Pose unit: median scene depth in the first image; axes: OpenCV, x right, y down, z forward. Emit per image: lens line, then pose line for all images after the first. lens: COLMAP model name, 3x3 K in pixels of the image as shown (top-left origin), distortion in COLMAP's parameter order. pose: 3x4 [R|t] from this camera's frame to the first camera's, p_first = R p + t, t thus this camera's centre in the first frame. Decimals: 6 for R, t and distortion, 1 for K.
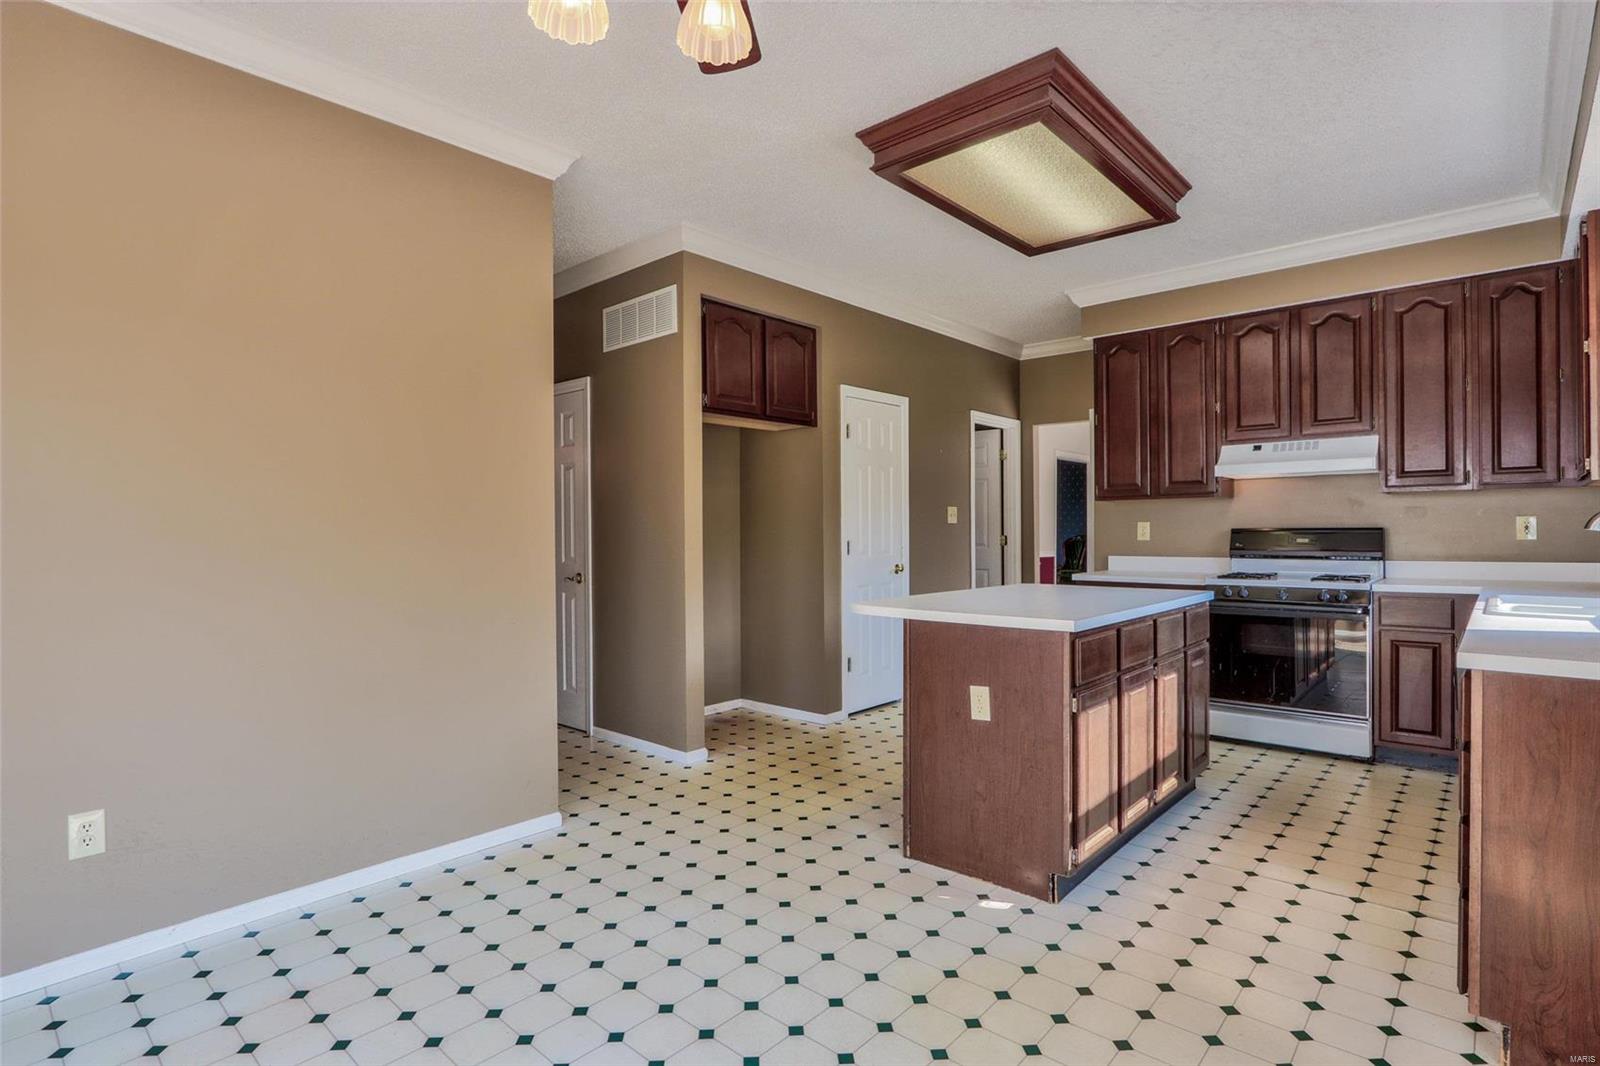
lens RADIAL K [[798.5, 0, 799.5], [0, 798.5, 534.3], [0, 0, 1]] dist [-0.011973, -0.000177]
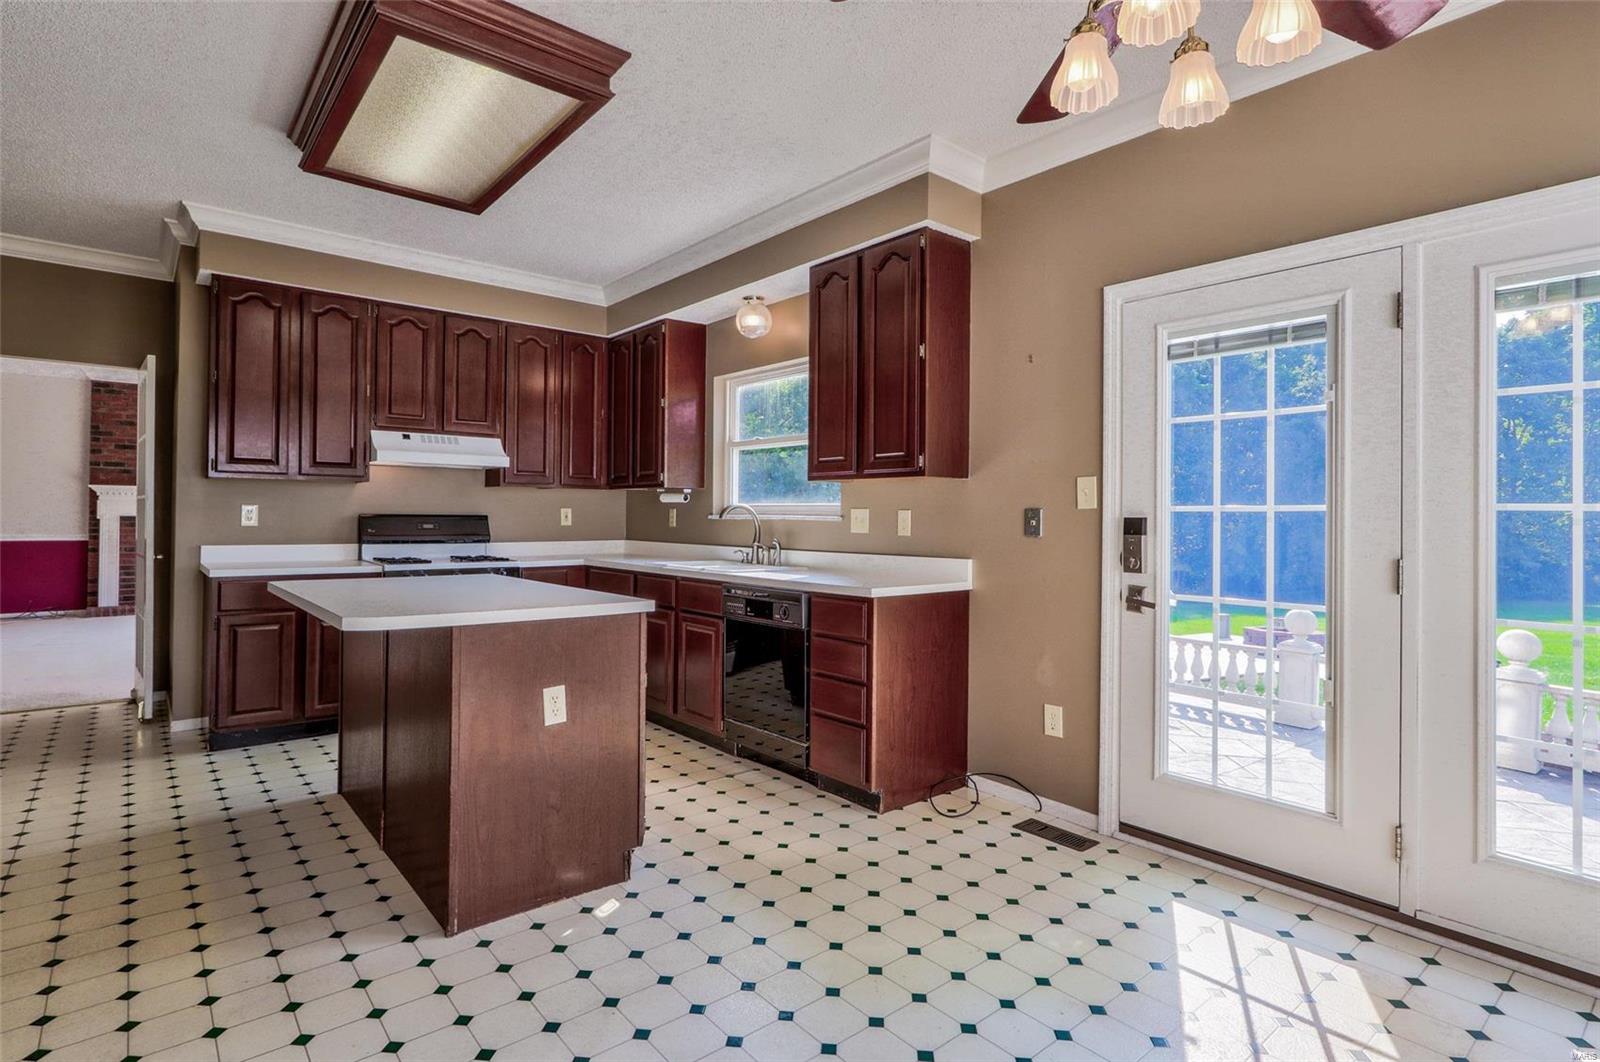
lens RADIAL K [[798.5, 0, 785.1], [0, 798.5, 506.7], [0, 0, 1]] dist [-0.011973, -0.000177]
pose [[0.149577, 0.019948, 0.988549, -0.389086], [-0.005781, 0.999797, -0.019300, -0.000214], [-0.988733, -0.002828, 0.149661, 0.370552]]
